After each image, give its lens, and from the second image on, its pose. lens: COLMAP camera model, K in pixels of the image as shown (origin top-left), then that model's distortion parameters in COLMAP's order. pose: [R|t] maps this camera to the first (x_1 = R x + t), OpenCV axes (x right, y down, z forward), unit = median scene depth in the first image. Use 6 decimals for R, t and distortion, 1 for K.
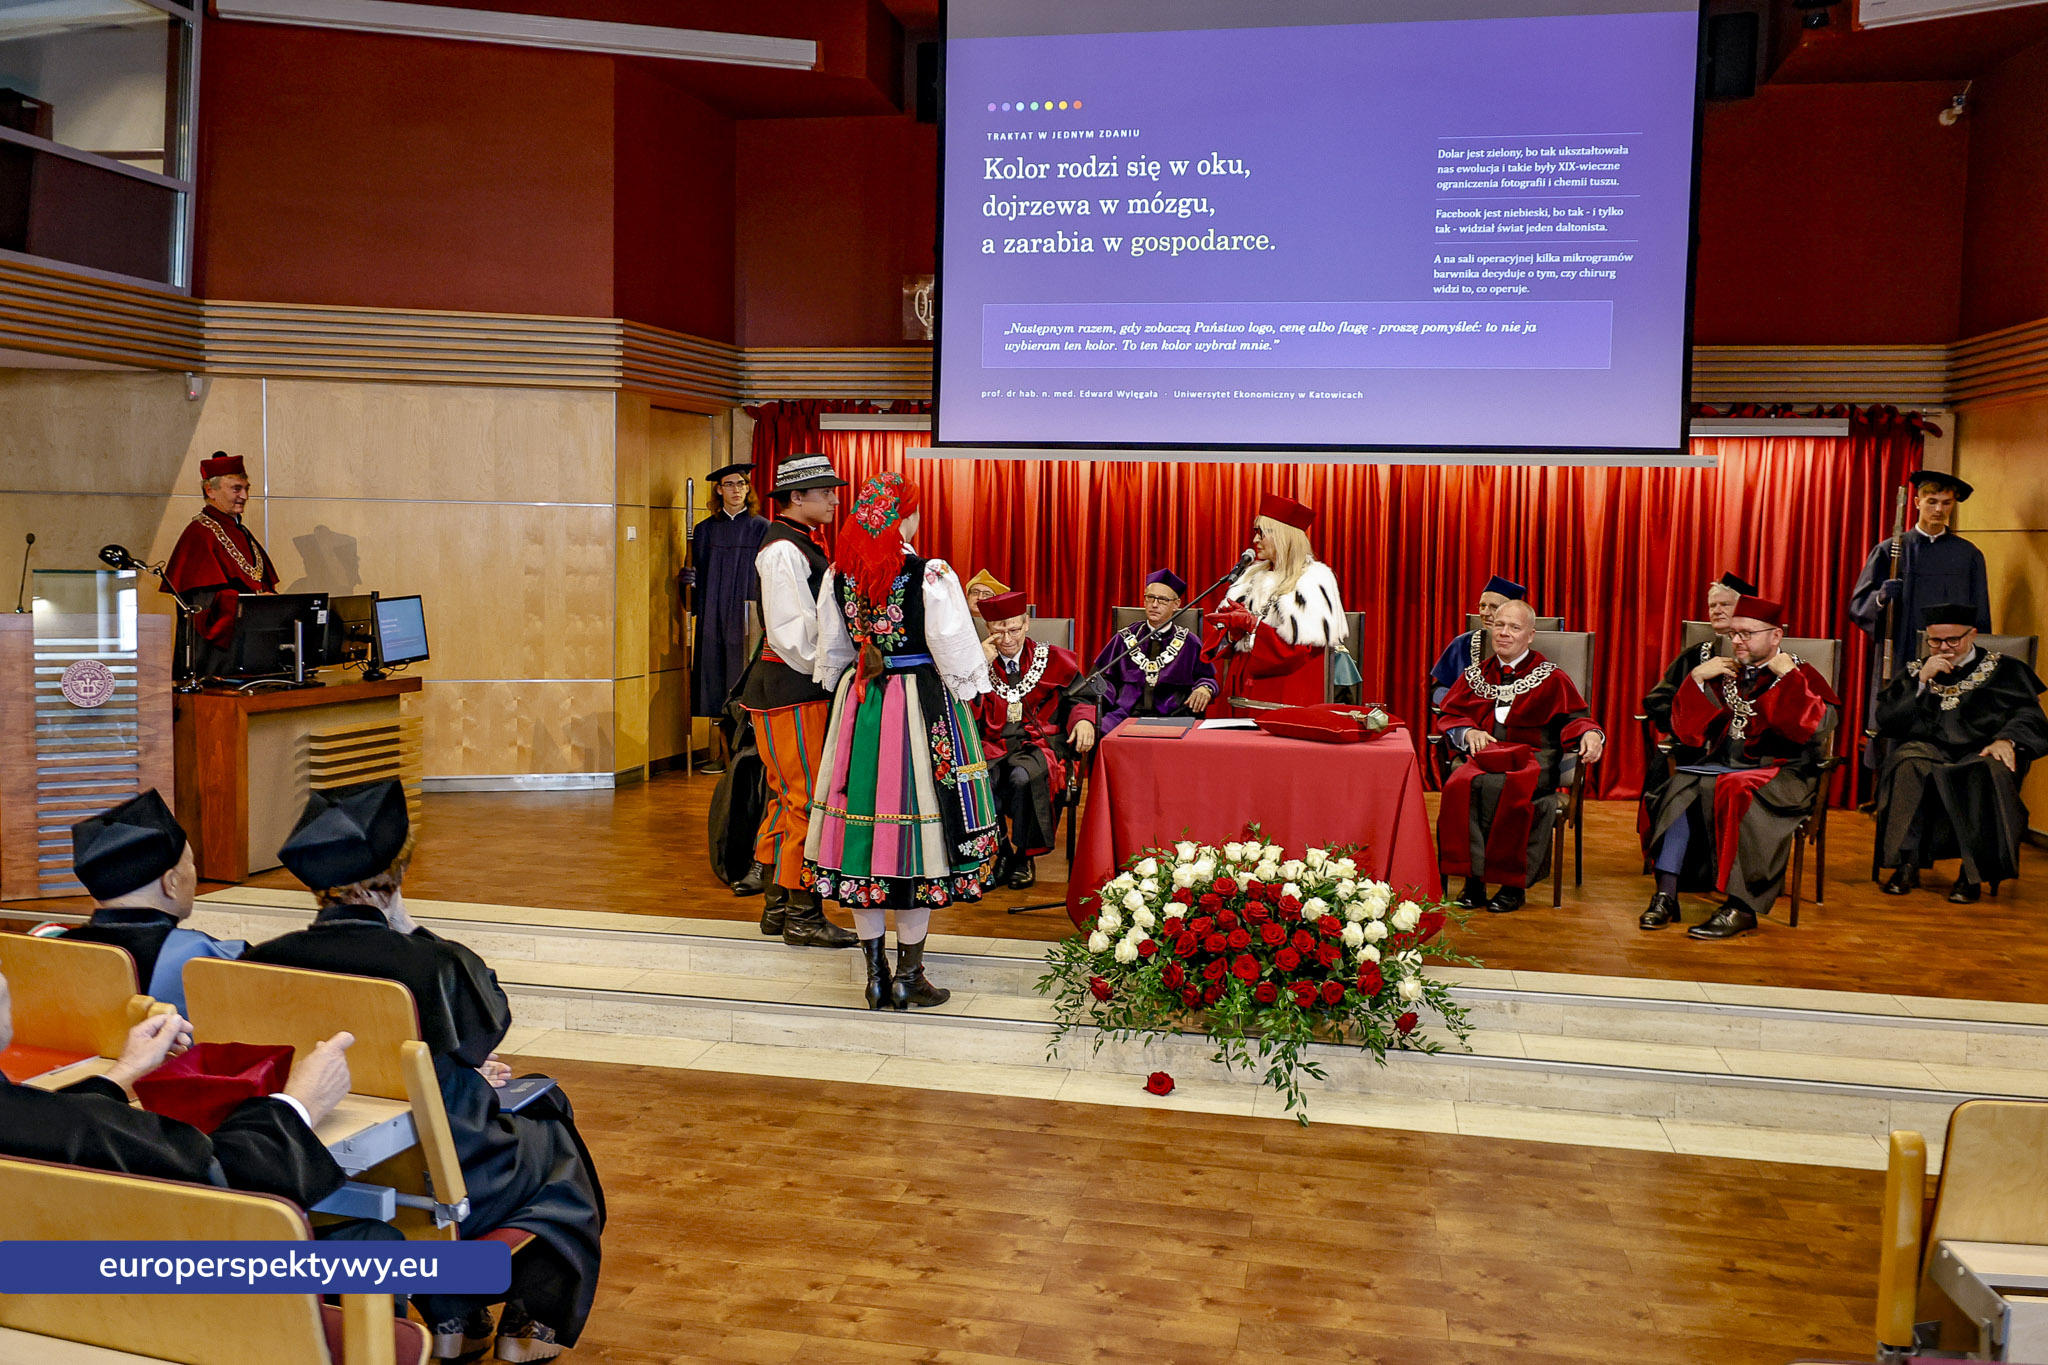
lens RADIAL K [[1710.4, 0, 1035.1], [0, 1710.4, 657.5], [0, 0, 1]] dist [-0.014081, 0.023971]
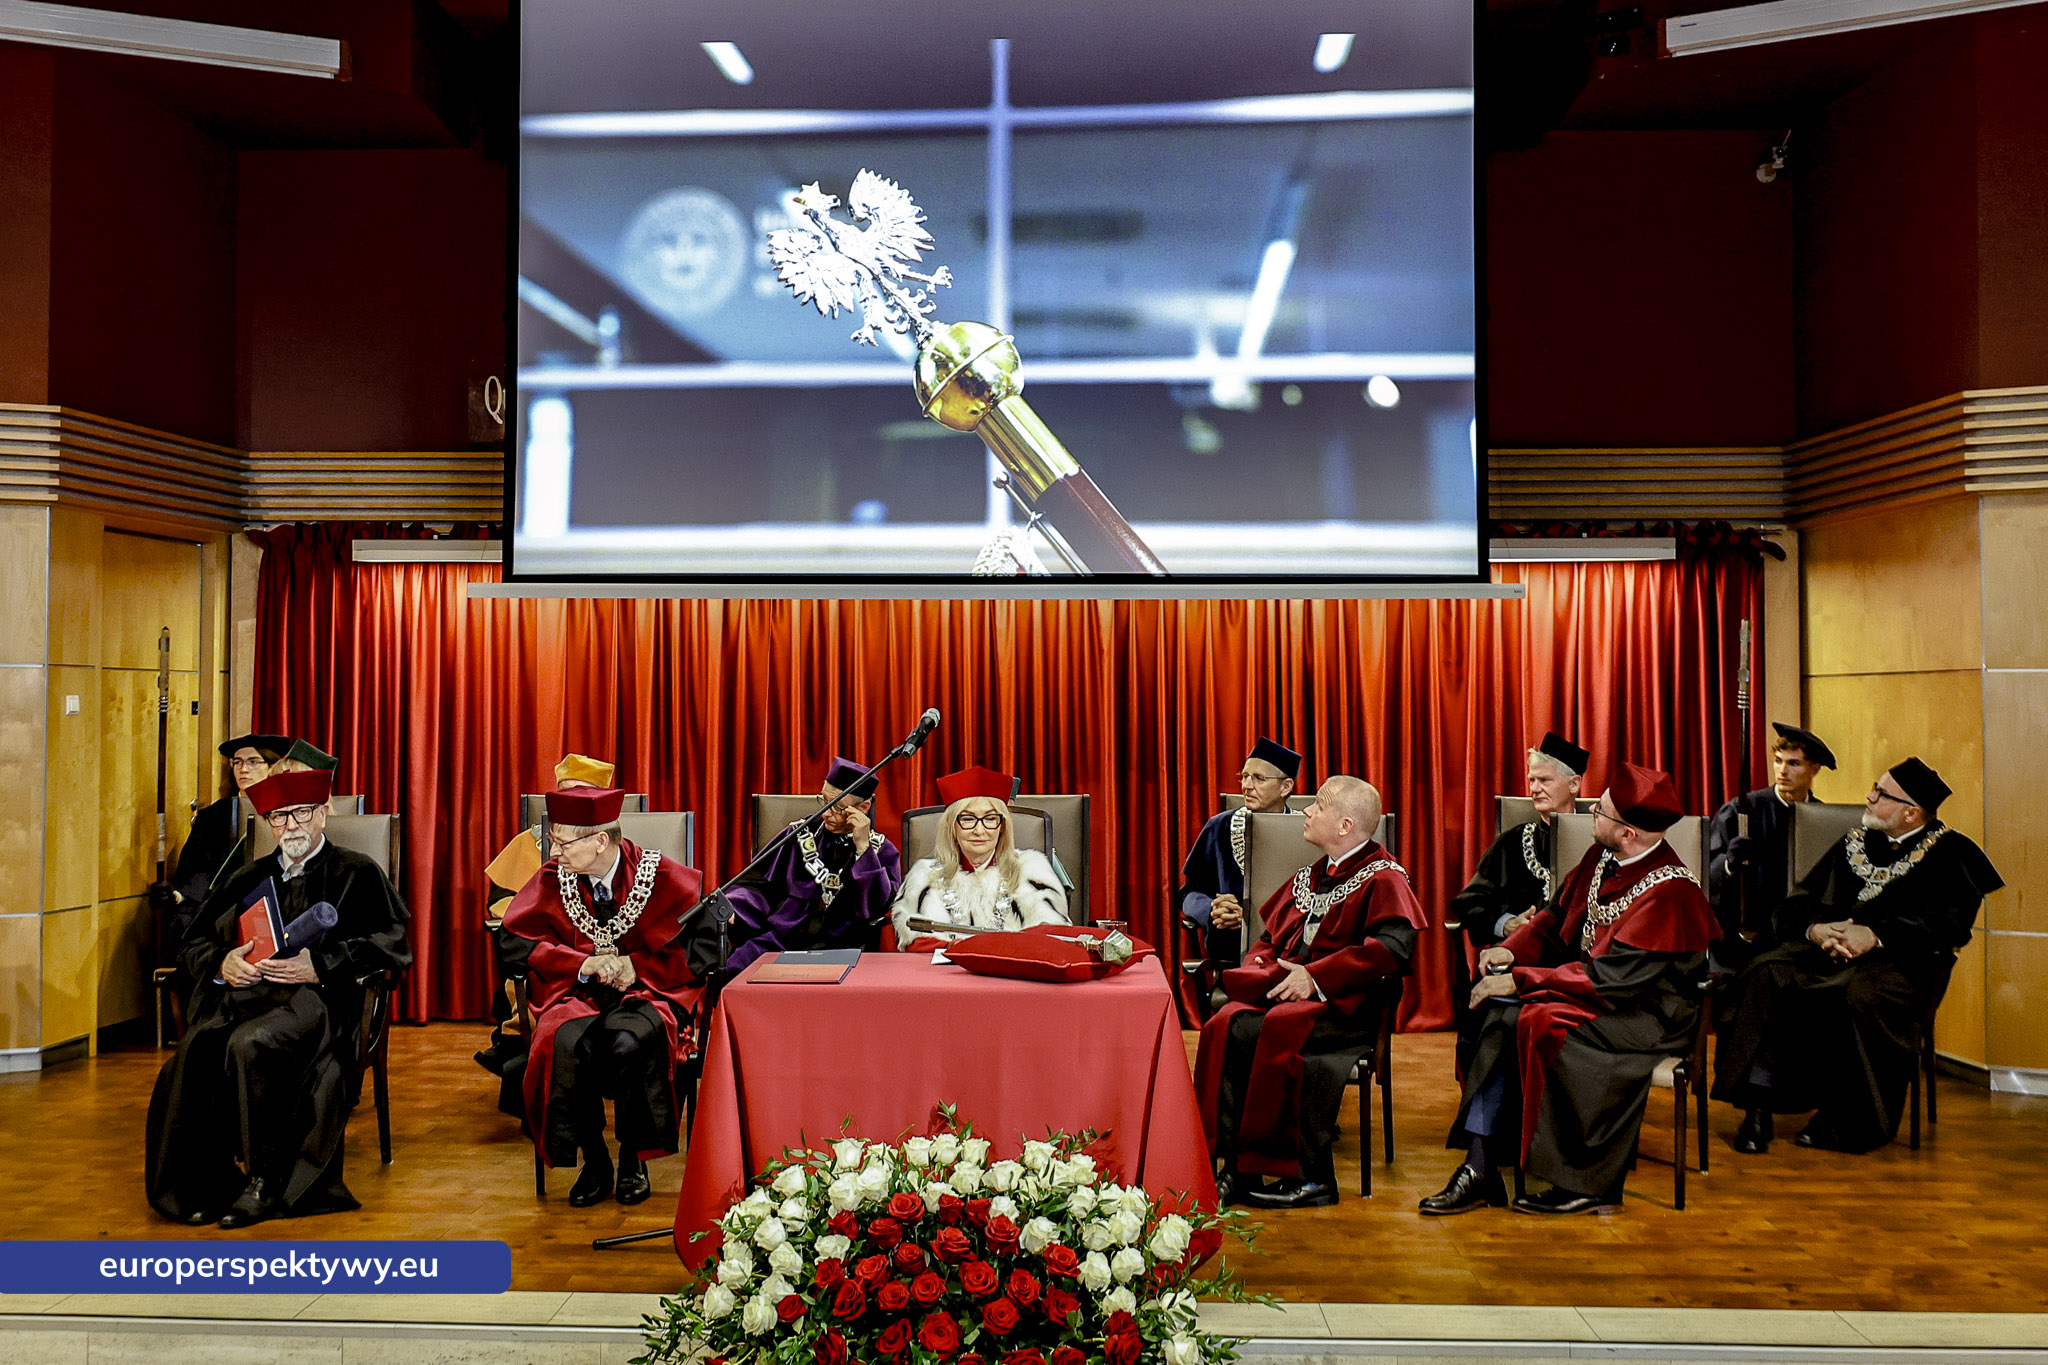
lens RADIAL K [[1710.4, 0, 997.1], [0, 1710.4, 659.1], [0, 0, 1]] dist [-0.014081, 0.023971]
pose [[0.988443, -0.010198, 0.151251, 0.041145], [0.026716, 0.993837, -0.107582, -0.005834], [-0.149221, 0.110379, 0.982624, 0.271286]]
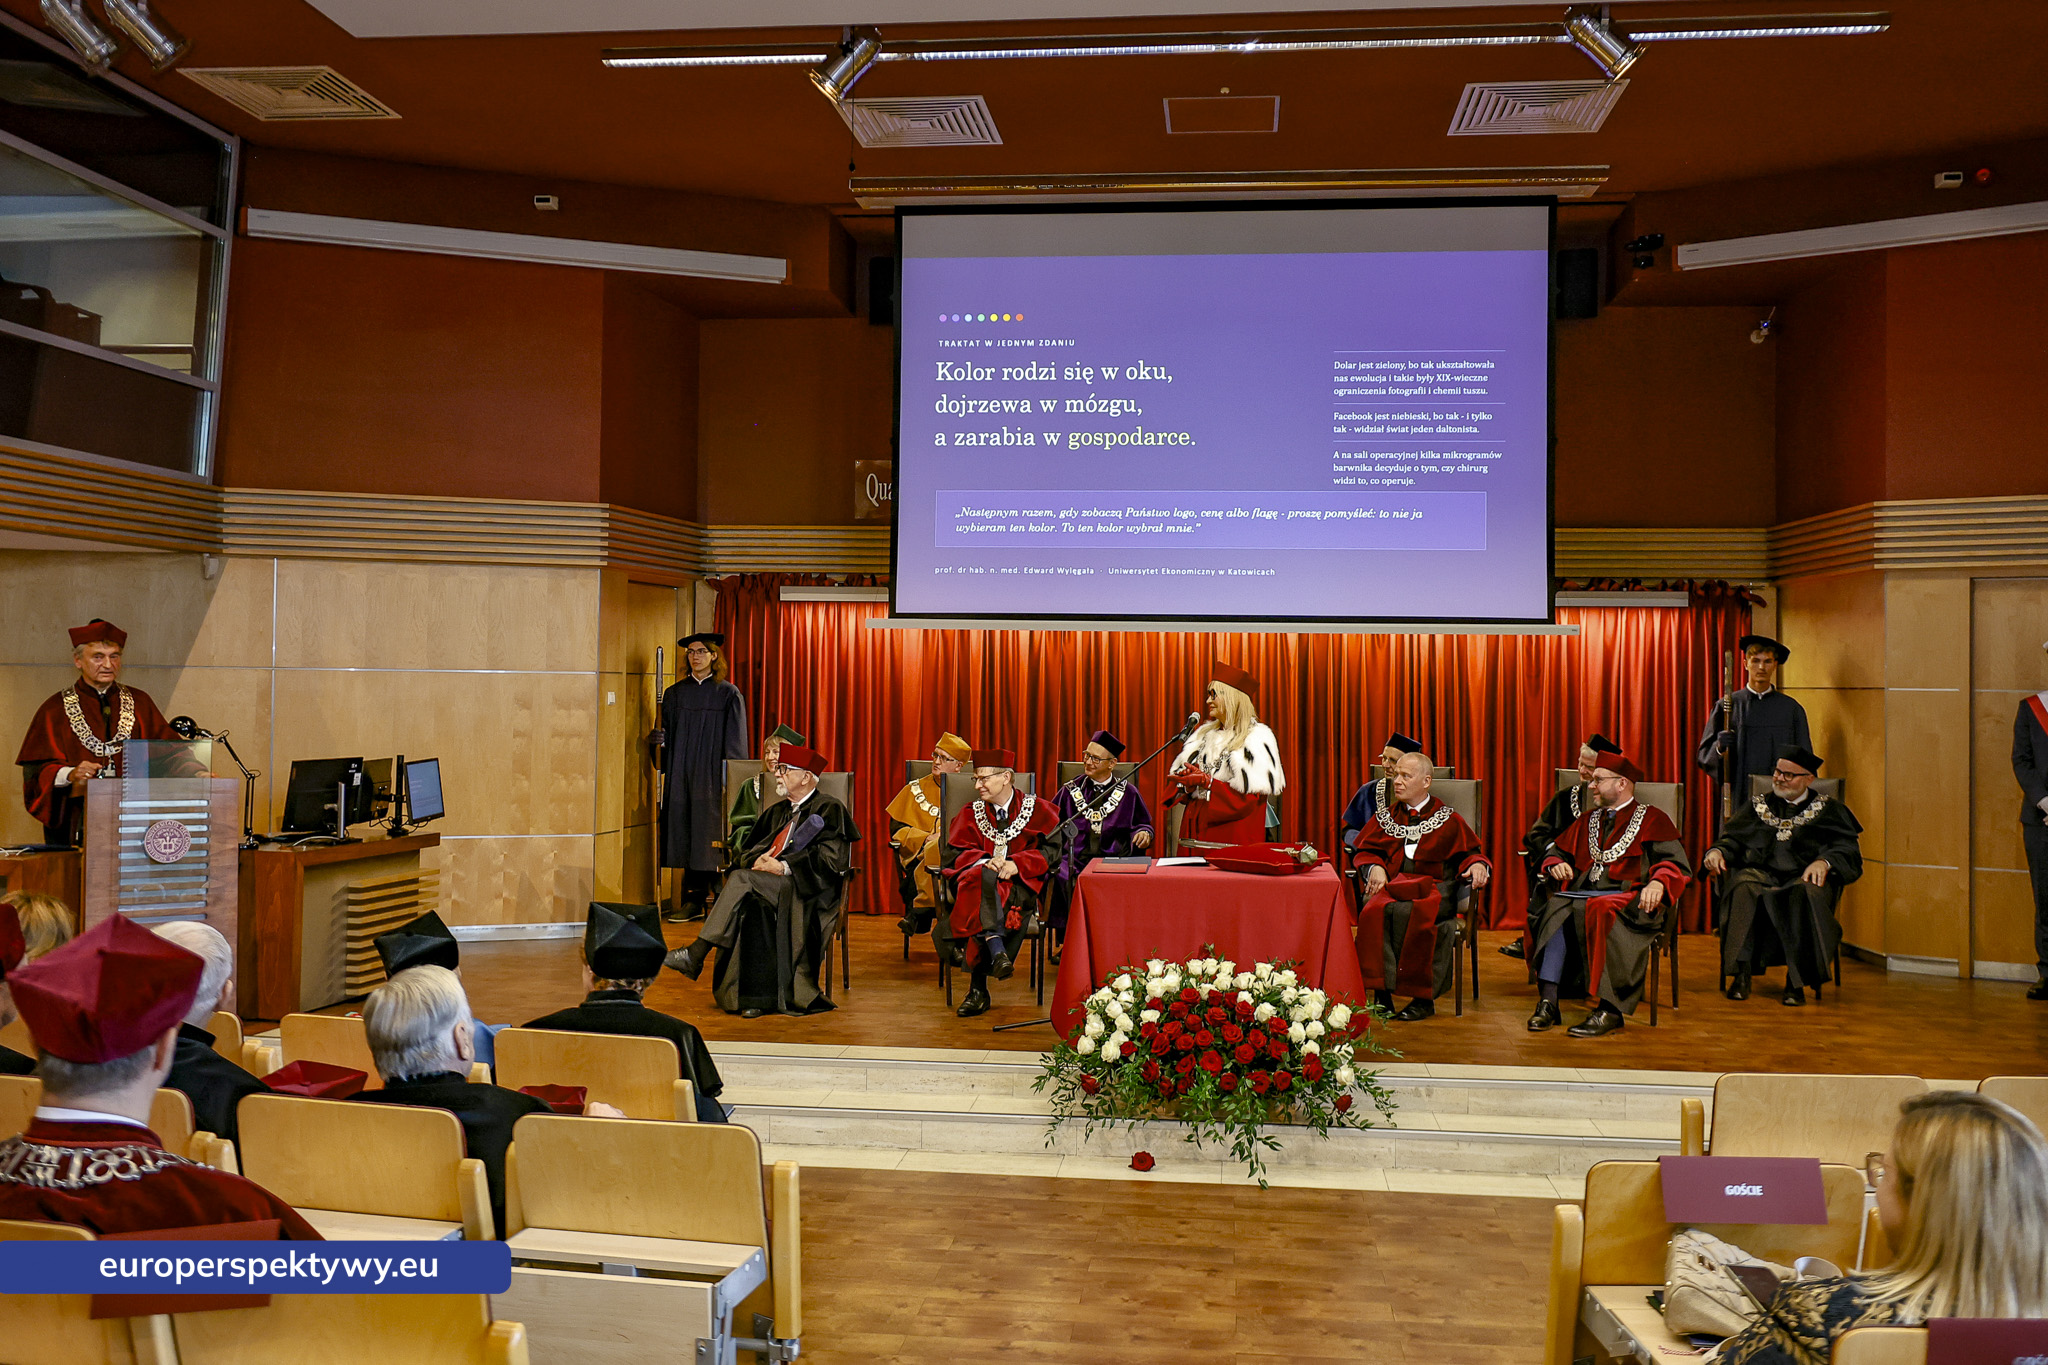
lens RADIAL K [[2534.8, 0, 912.8], [0, 2534.8, 562.3], [0, 0, 1]] dist [-0.008100, 0.000000]
pose [[0.995034, -0.002643, 0.099503, -0.226100], [0.013096, 0.994434, -0.104546, 0.013022], [-0.098673, 0.105330, 0.989530, -0.675690]]
